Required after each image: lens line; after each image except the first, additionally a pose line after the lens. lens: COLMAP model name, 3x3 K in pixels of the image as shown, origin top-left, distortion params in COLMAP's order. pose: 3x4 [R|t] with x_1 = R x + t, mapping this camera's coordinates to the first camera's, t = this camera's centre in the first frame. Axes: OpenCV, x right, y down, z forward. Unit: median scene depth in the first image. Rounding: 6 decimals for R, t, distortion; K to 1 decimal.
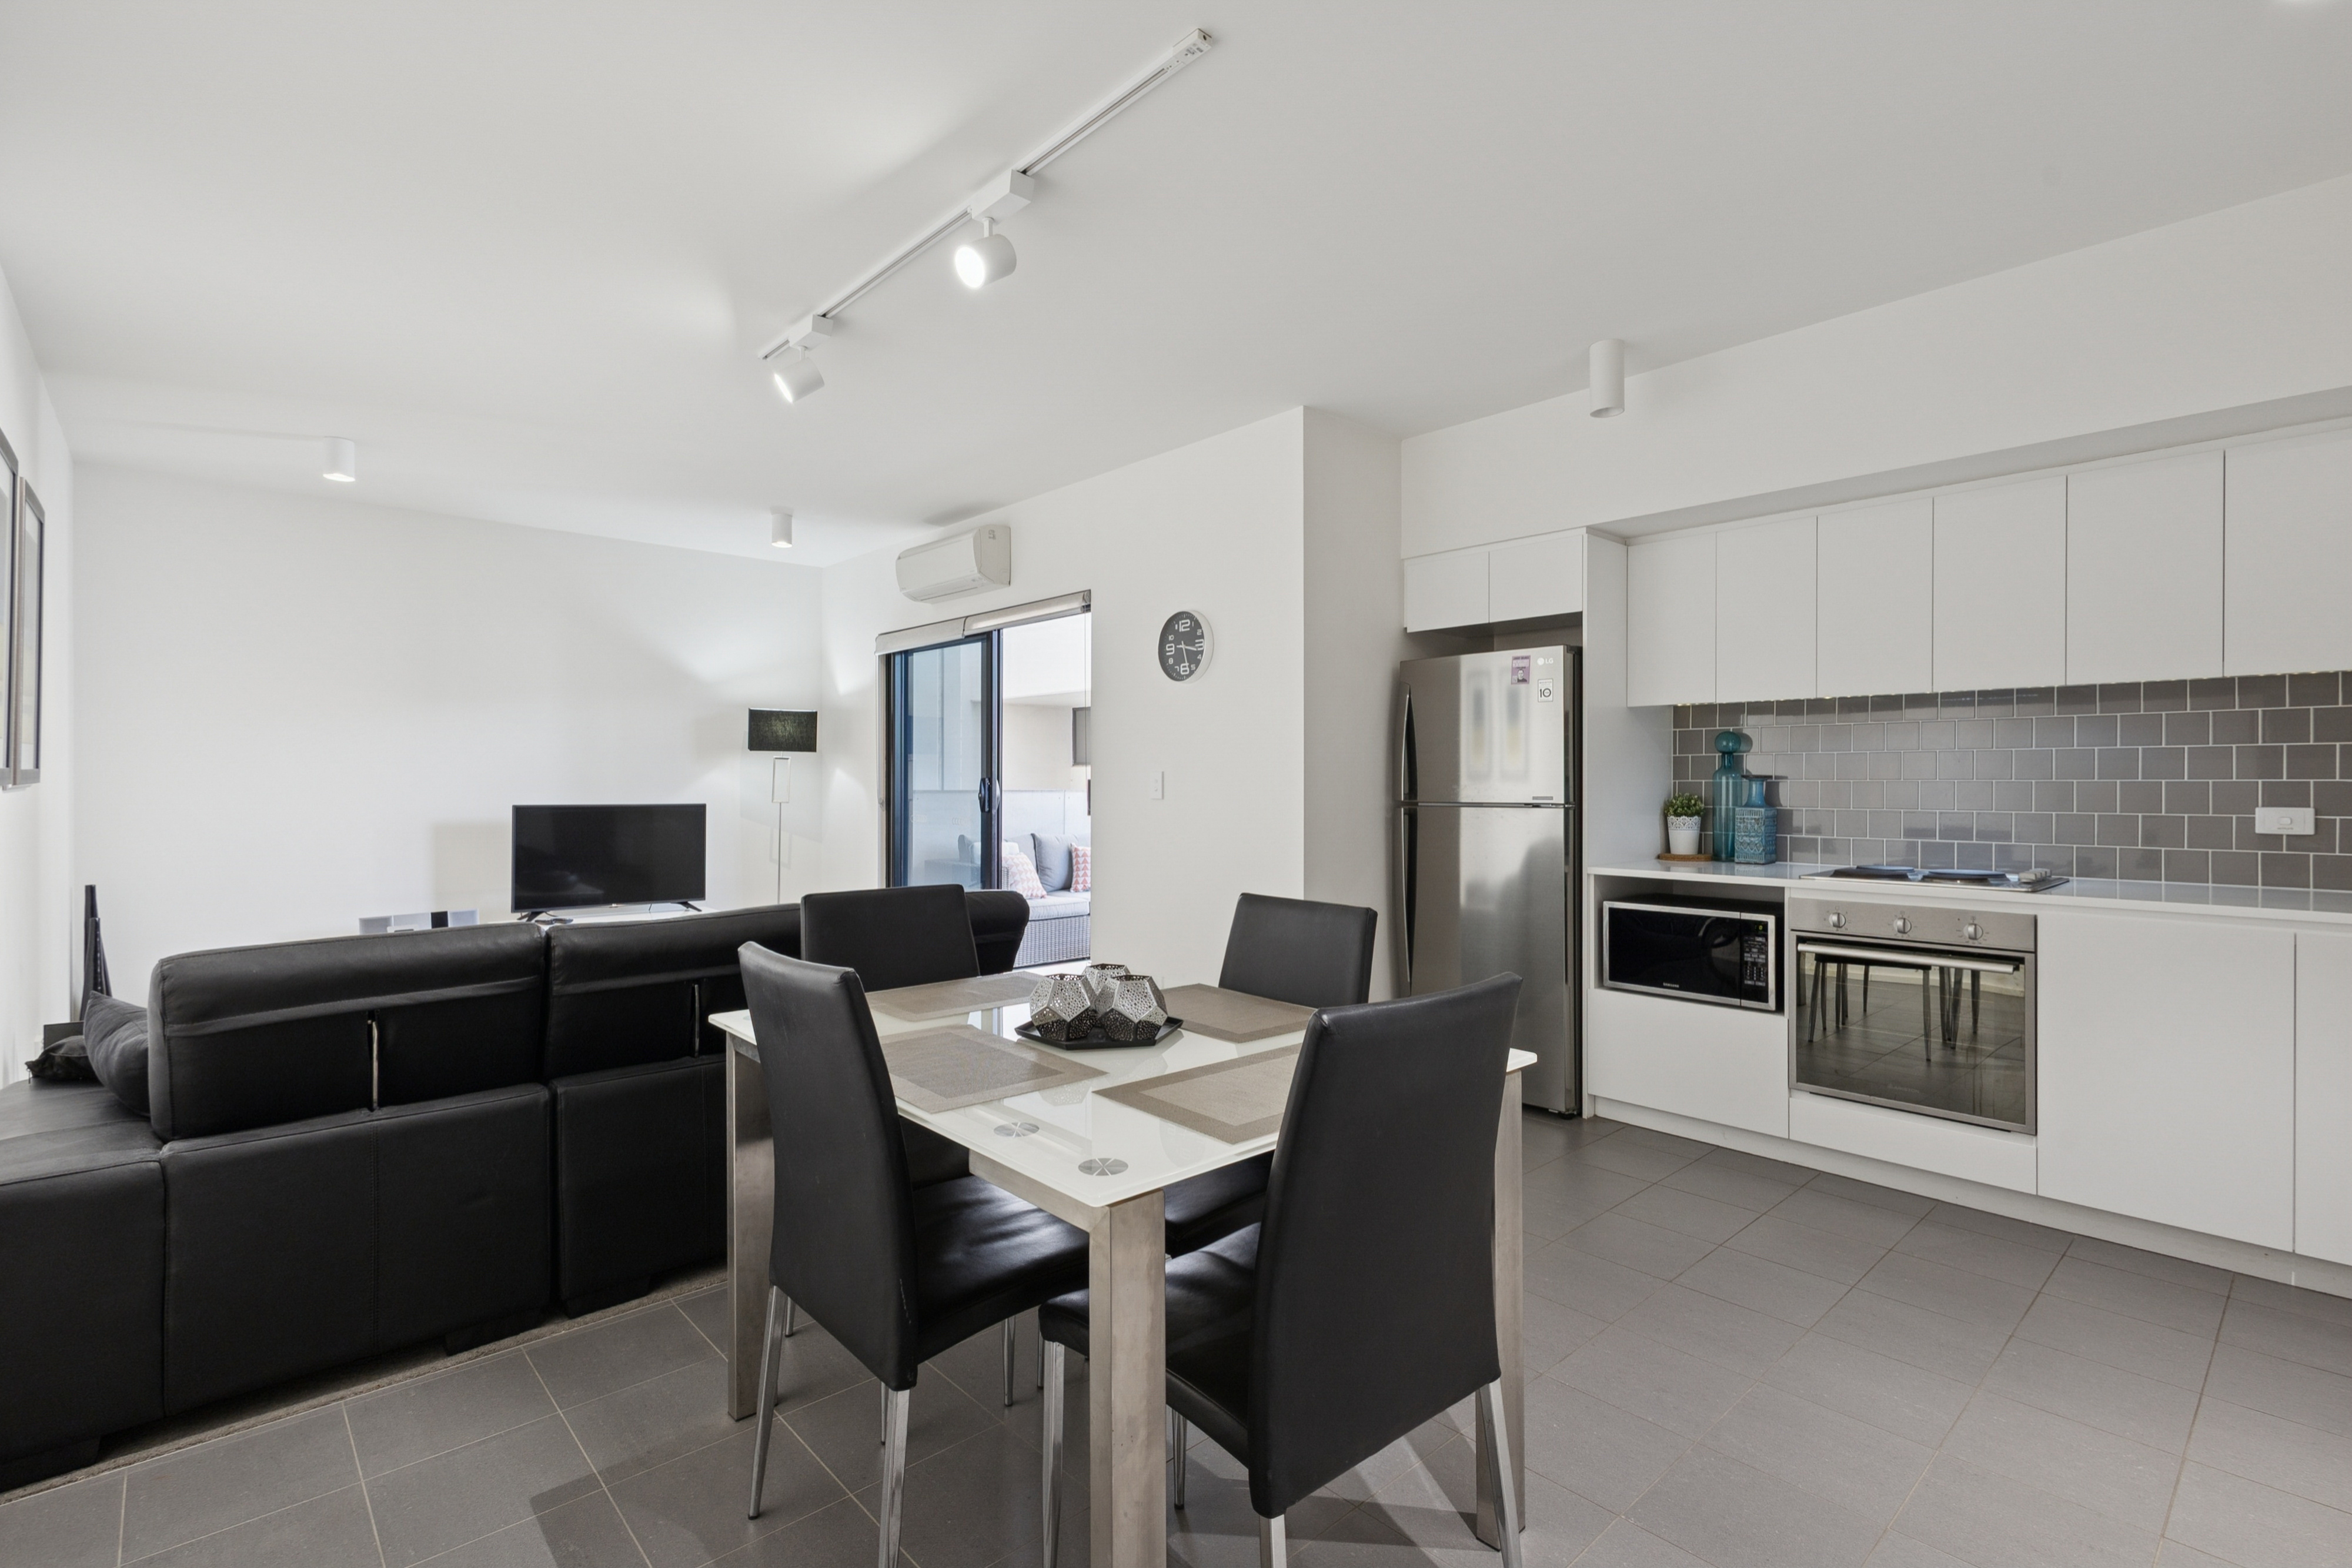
lens RADIAL K [[1081.8, 0, 1181.6], [0, 1081.8, 790.6], [0, 0, 1]] dist [0.013282, -0.002827]
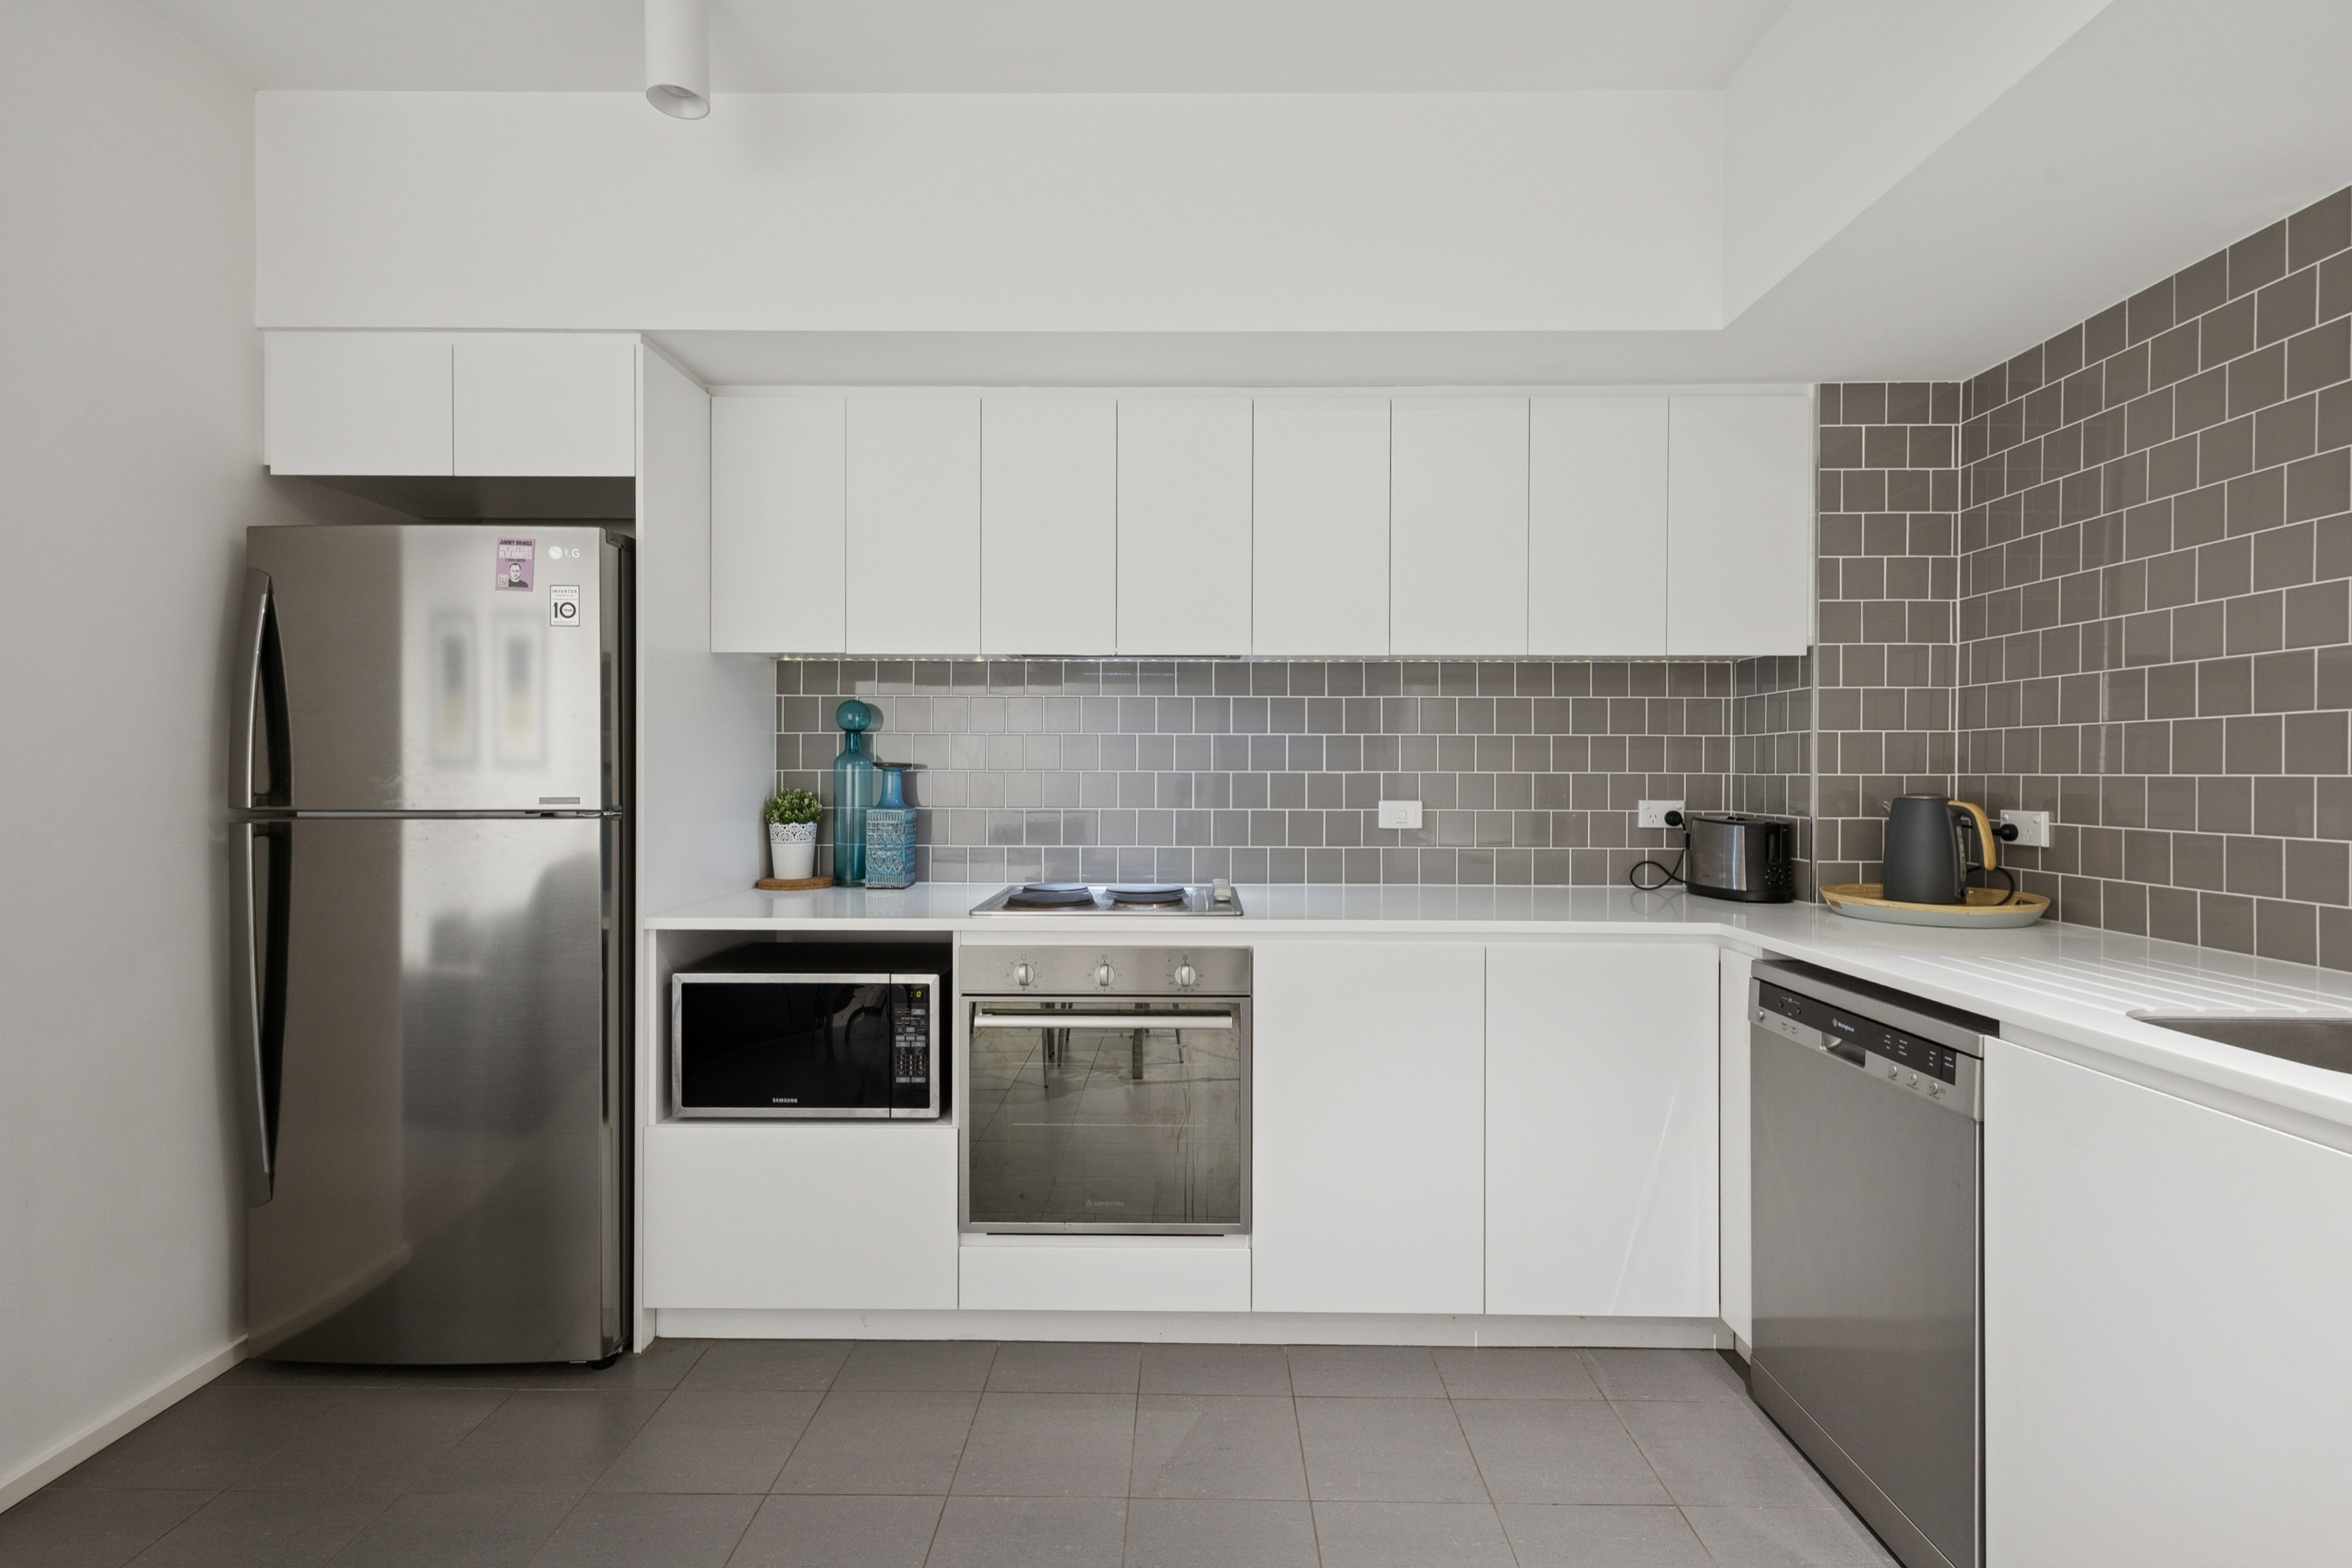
lens RADIAL K [[1081.8, 0, 1179.1], [0, 1081.8, 773.1], [0, 0, 1]] dist [0.013282, -0.002827]
pose [[0.684693, 0.002184, 0.728828, 0.144248], [0.003034, 0.999978, -0.005847, -0.002980], [-0.728825, 0.006215, 0.684671, 0.386503]]
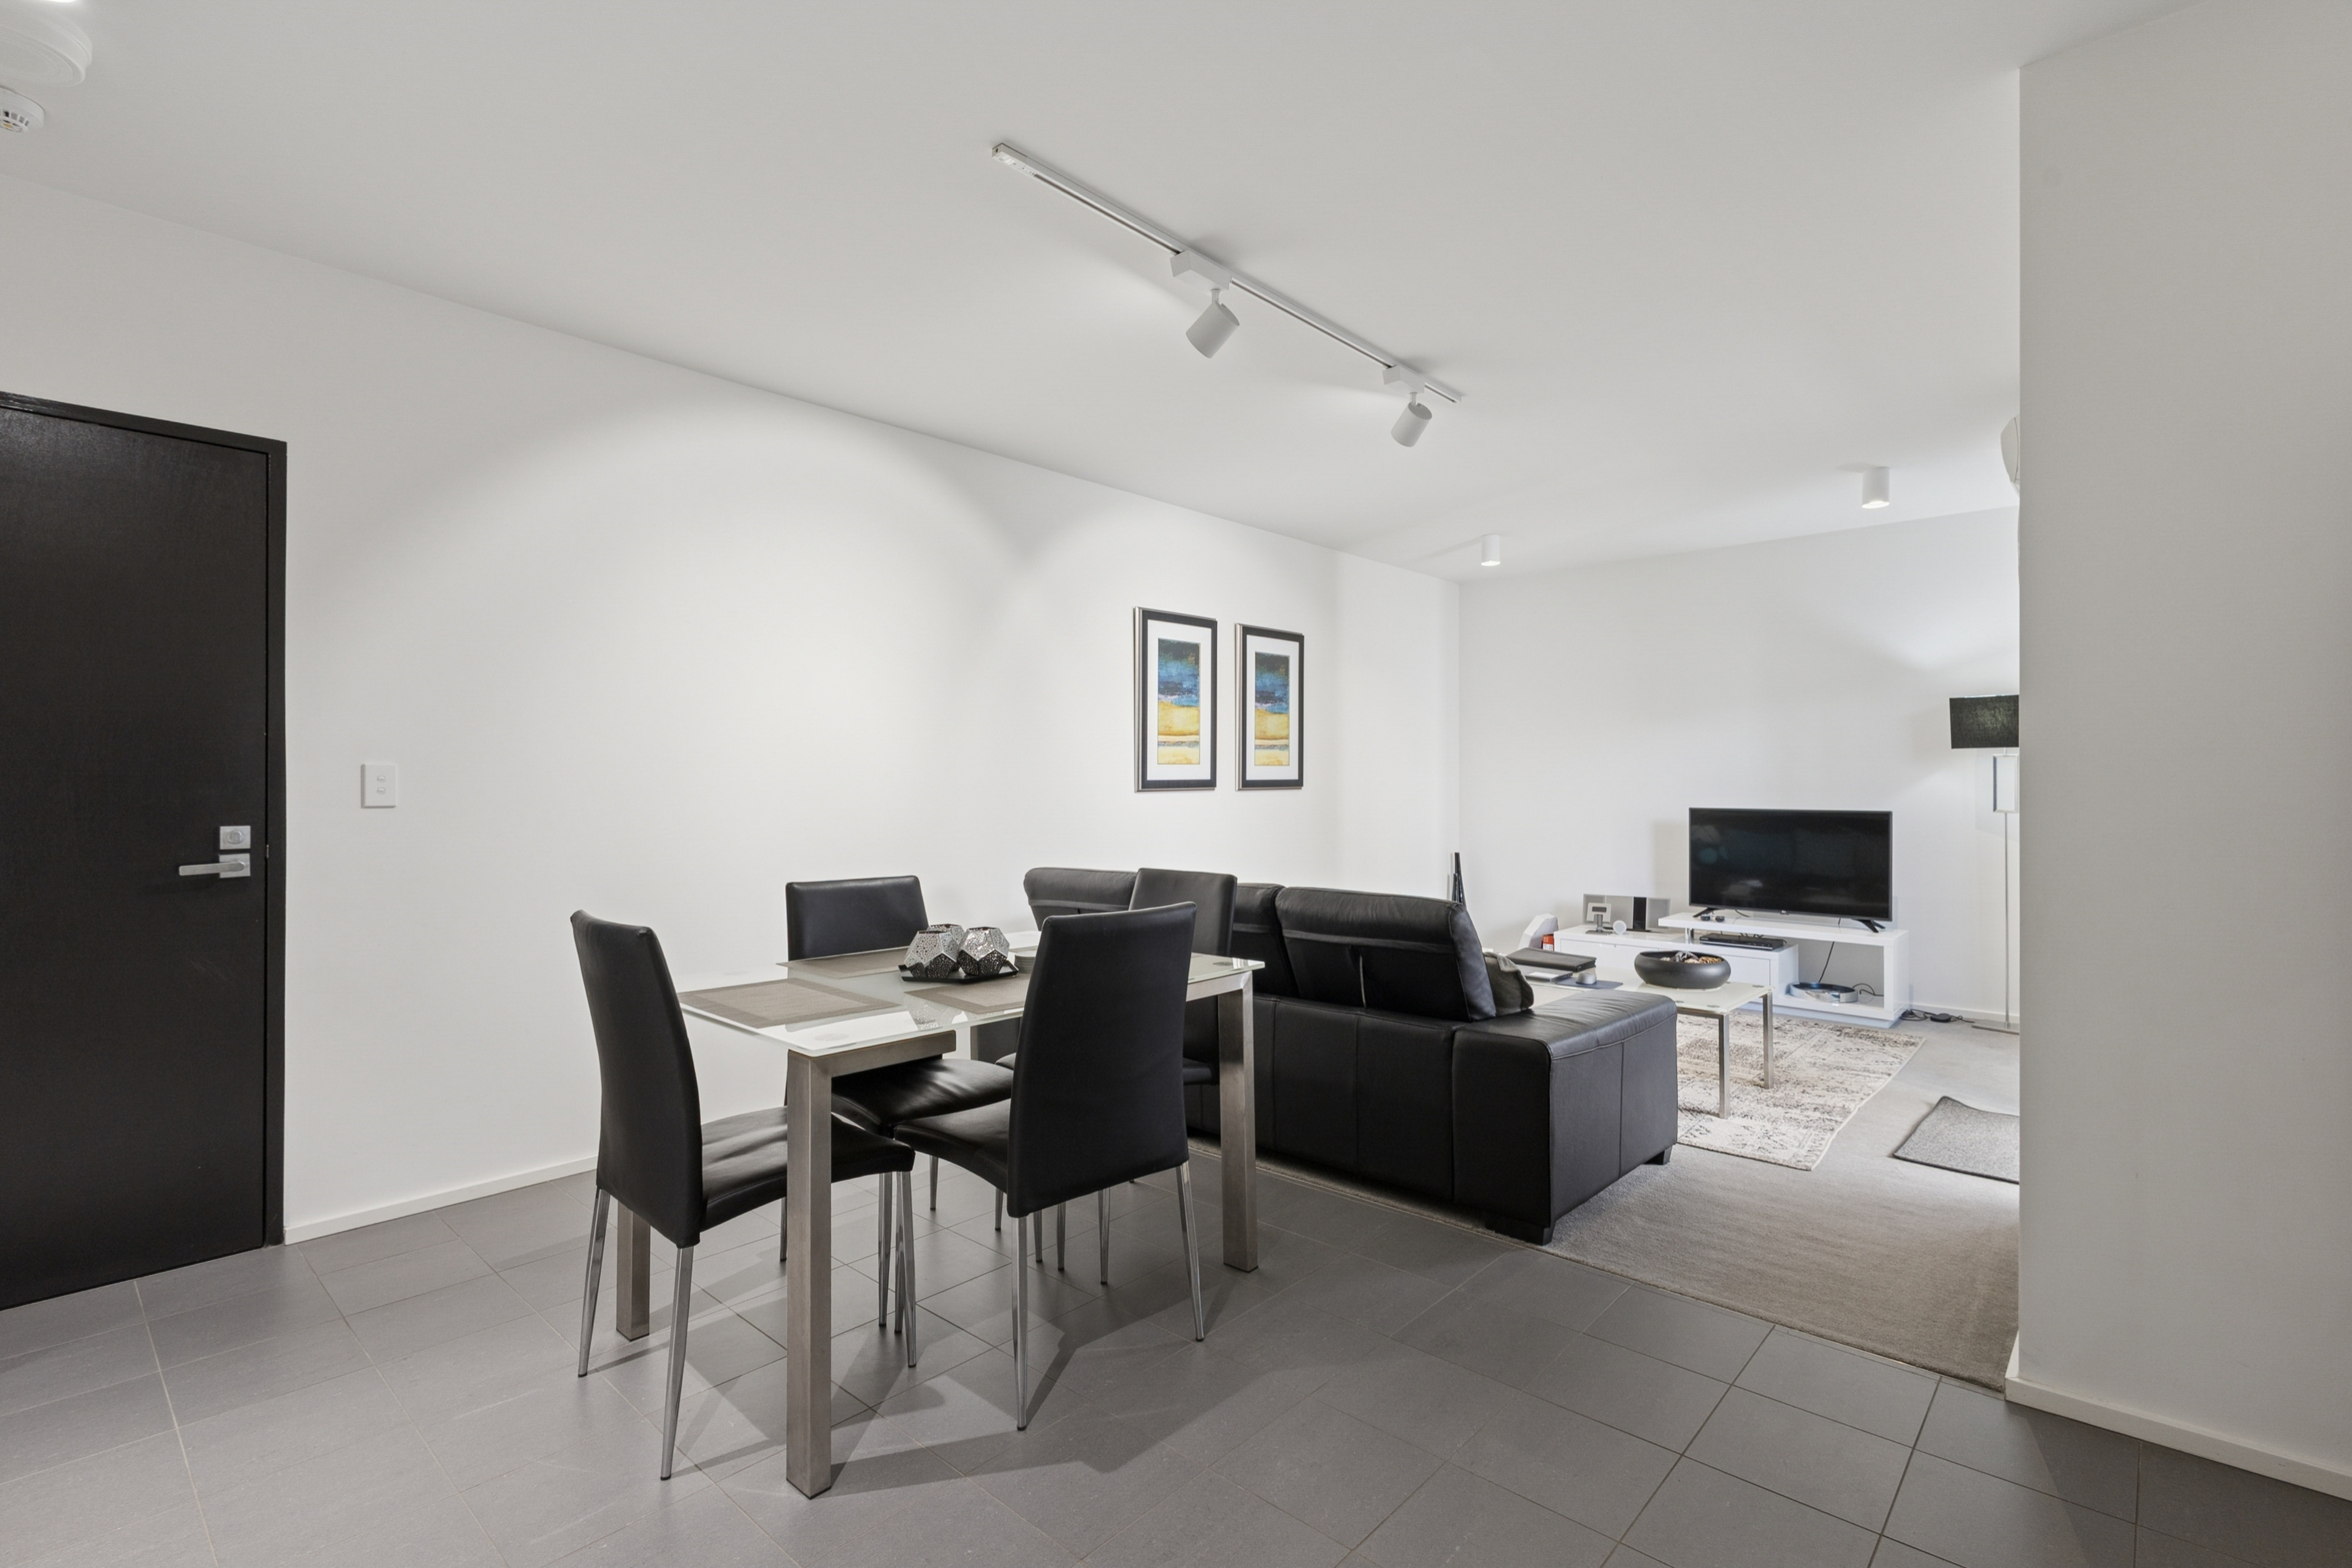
lens RADIAL K [[1081.8, 0, 1176.7], [0, 1081.8, 782.9], [0, 0, 1]] dist [0.013282, -0.002827]
pose [[0.089946, -0.004079, -0.995938, 0.624371], [-0.008294, 0.999954, -0.004844, -0.002628], [0.995912, 0.008696, 0.089908, 0.567457]]
